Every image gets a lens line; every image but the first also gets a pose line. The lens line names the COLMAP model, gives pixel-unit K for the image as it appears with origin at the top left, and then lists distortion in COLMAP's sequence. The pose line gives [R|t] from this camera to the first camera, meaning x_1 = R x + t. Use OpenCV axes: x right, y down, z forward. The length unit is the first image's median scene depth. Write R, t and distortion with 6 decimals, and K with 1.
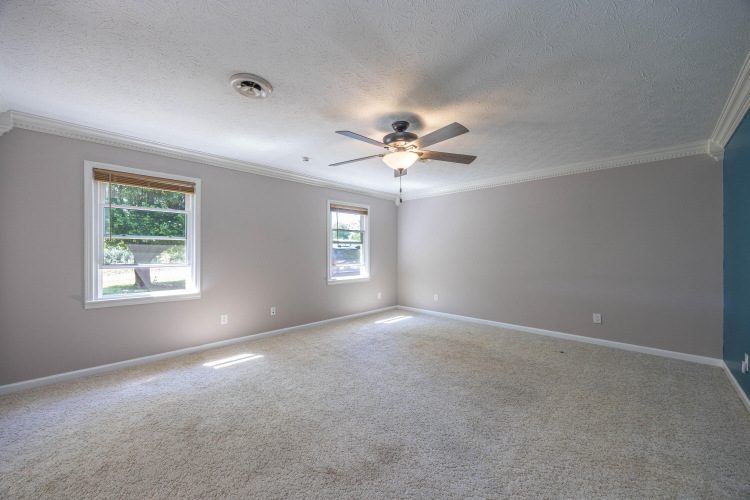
lens RADIAL K [[280.1, 0, 375.0], [0, 280.1, 250.0], [0, 0, 1]] dist [0.000906, 0.000127]
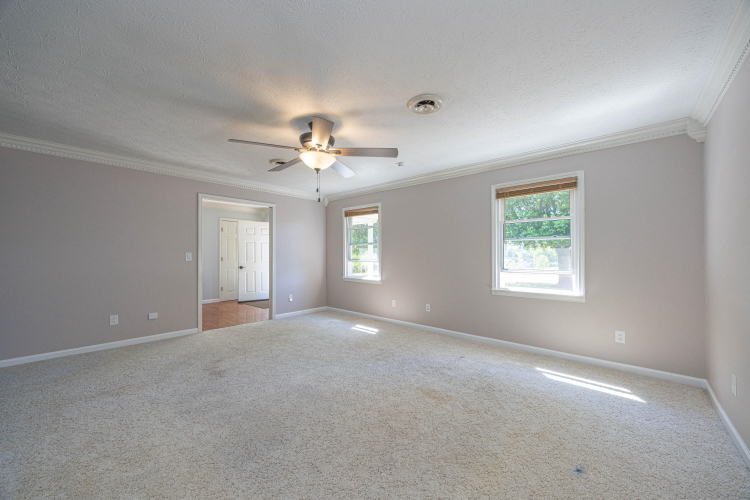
lens RADIAL K [[292.3, 0, 375.0], [0, 292.3, 250.0], [0, 0, 1]] dist [0.014115, 0.000010]
pose [[0.046237, -0.010816, -0.998872, 0.747329], [0.012321, 0.999871, -0.010257, 0.007156], [0.998854, -0.011833, 0.046365, 0.751066]]
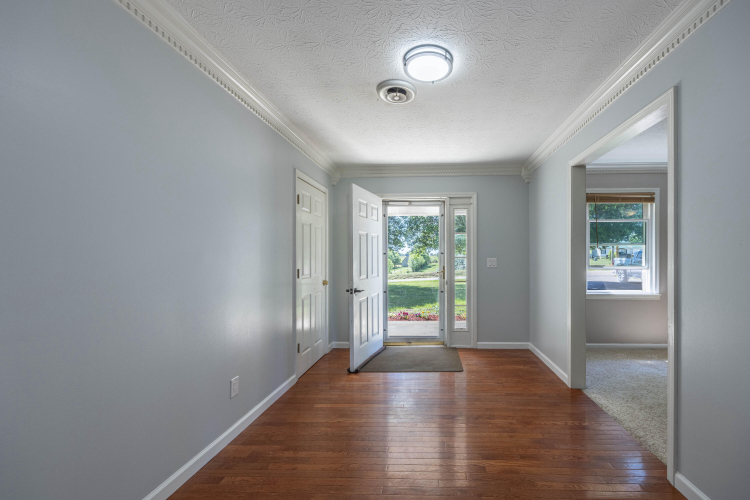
lens RADIAL K [[279.5, 0, 375.0], [0, 279.5, 259.9], [0, 0, 1]] dist [-0.000249, -0.000016]
pose [[0.670845, -0.004072, -0.741586, -1.467558], [0.017005, 0.999806, 0.009893, -0.016624], [0.741402, -0.019248, 0.670785, -1.397777]]
